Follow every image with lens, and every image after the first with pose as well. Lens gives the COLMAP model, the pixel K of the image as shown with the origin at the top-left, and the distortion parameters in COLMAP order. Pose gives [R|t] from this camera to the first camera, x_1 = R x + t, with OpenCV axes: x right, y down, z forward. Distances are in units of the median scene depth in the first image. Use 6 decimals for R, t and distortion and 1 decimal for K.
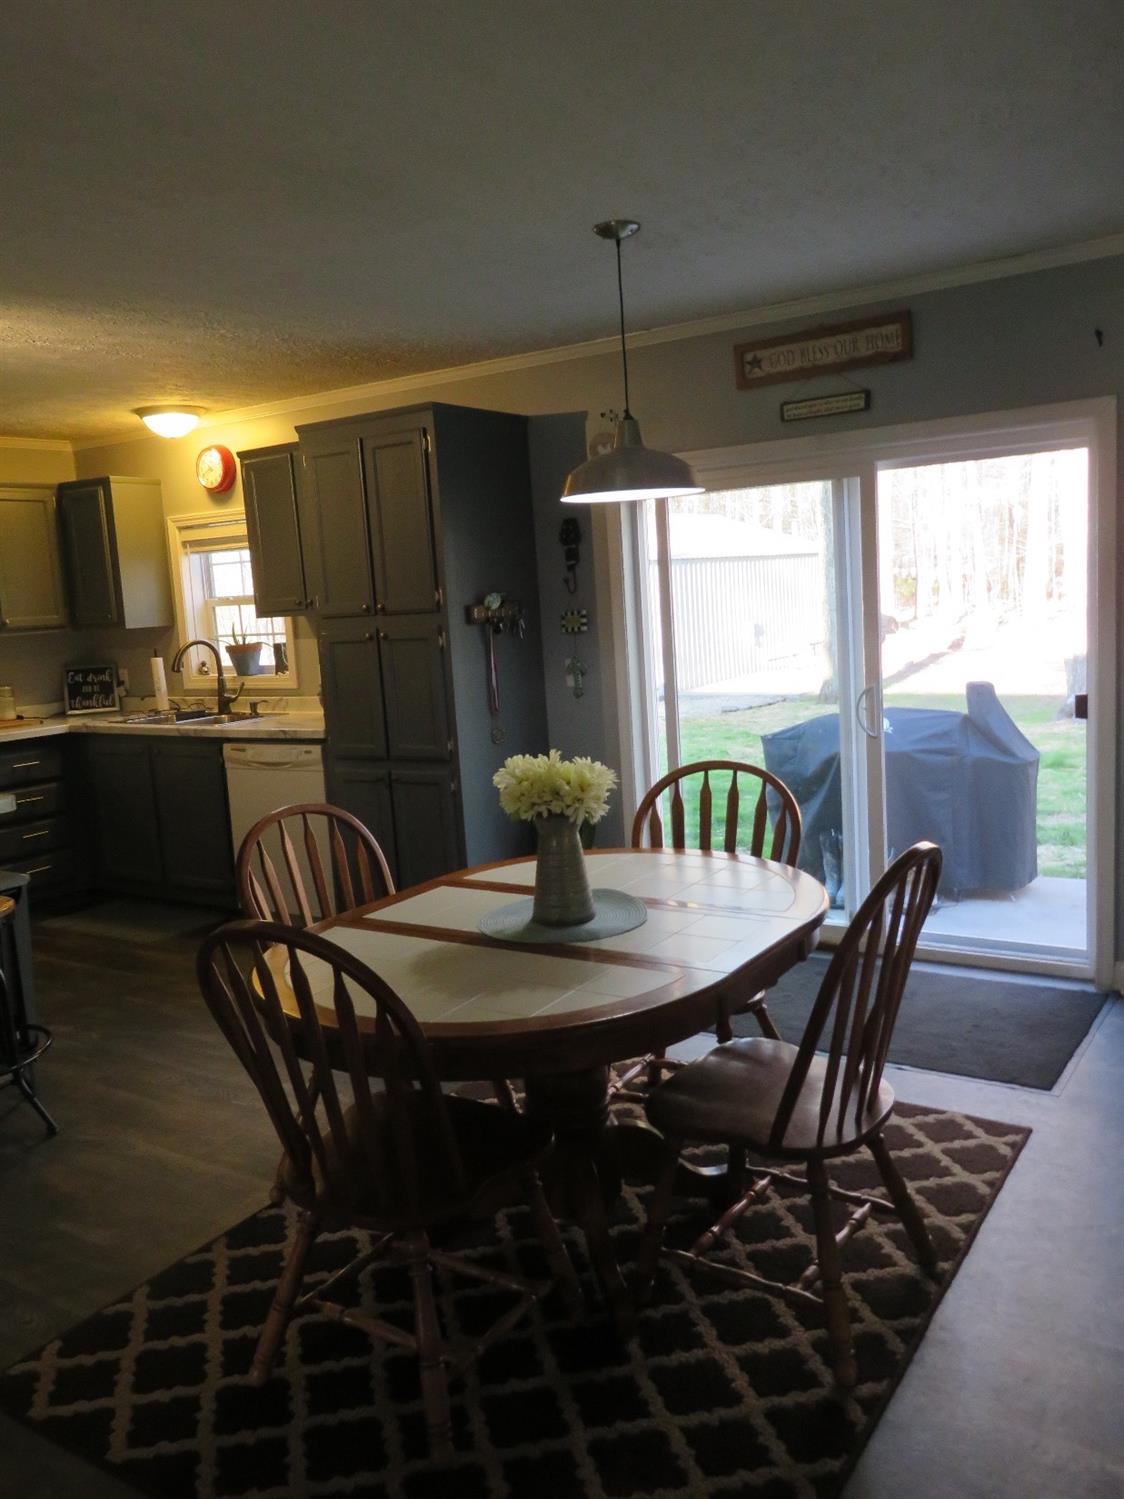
lens RADIAL K [[1185.3, 0, 565.7], [0, 1185.3, 749.0], [0, 0, 1]] dist [0.012399, 0.006692]
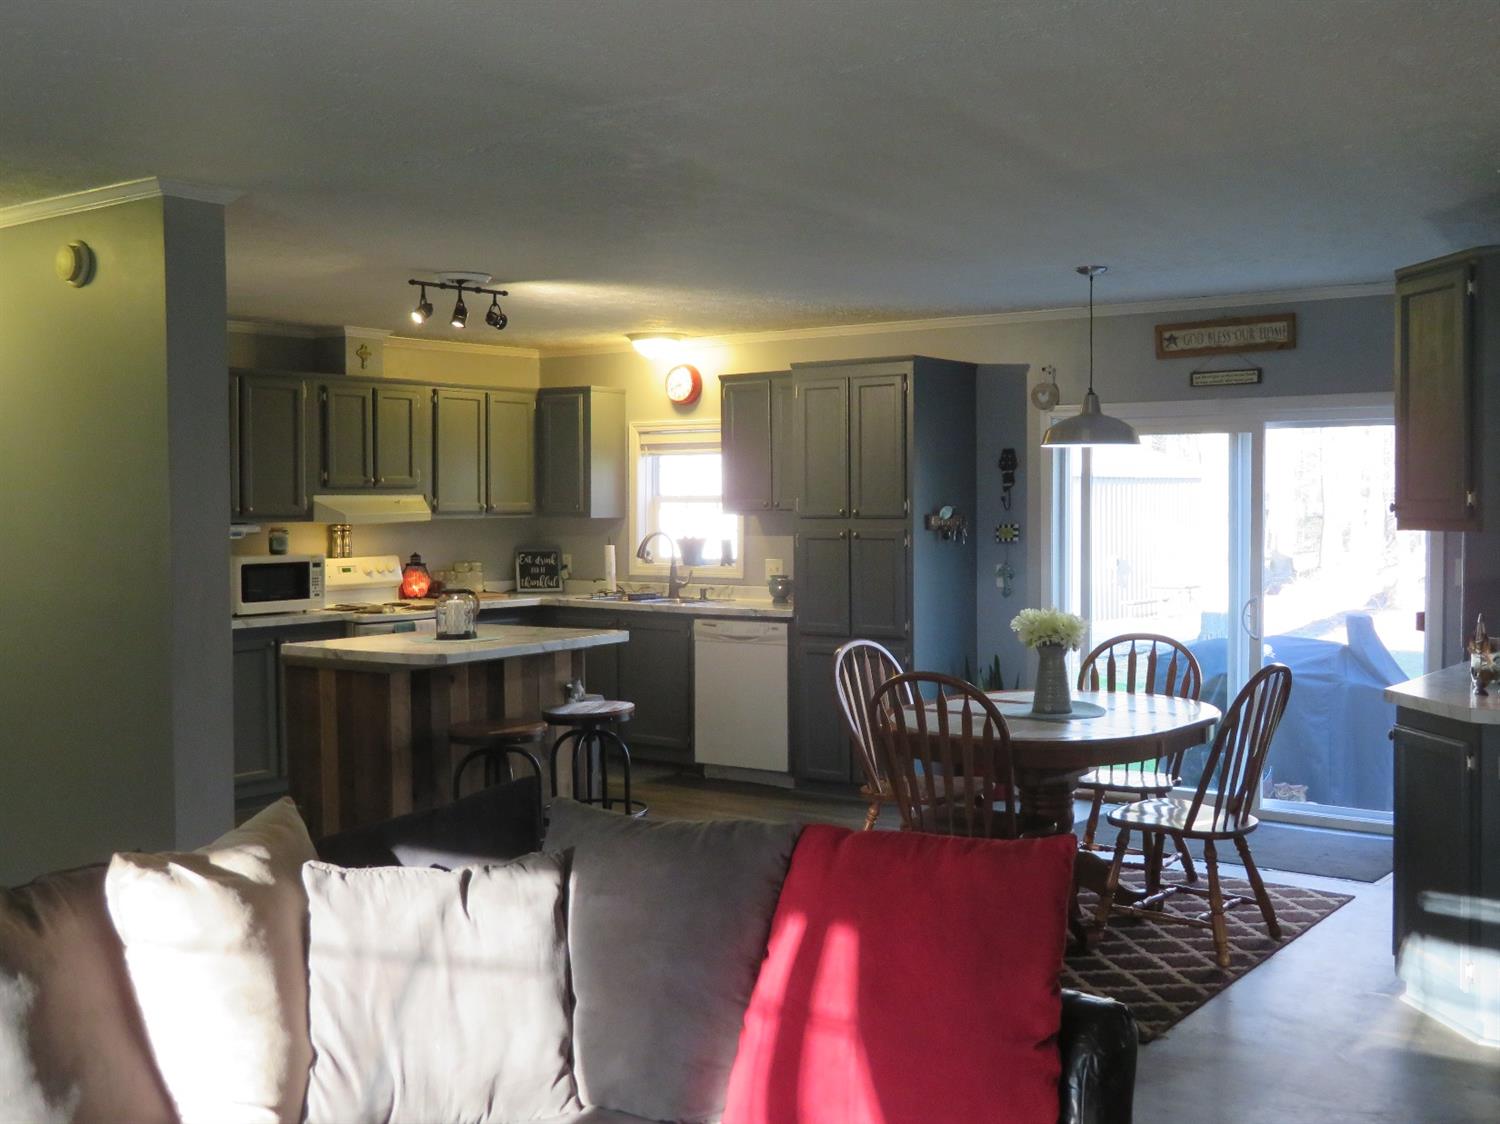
lens RADIAL K [[1618.1, 0, 748.4], [0, 1618.1, 563.3], [0, 0, 1]] dist [0.011494, 0.000000]
pose [[0.996555, 0.060585, -0.056631, -0.165869], [-0.065687, 0.993490, -0.093075, 0.096795], [0.050623, 0.096475, 0.994047, -0.671250]]
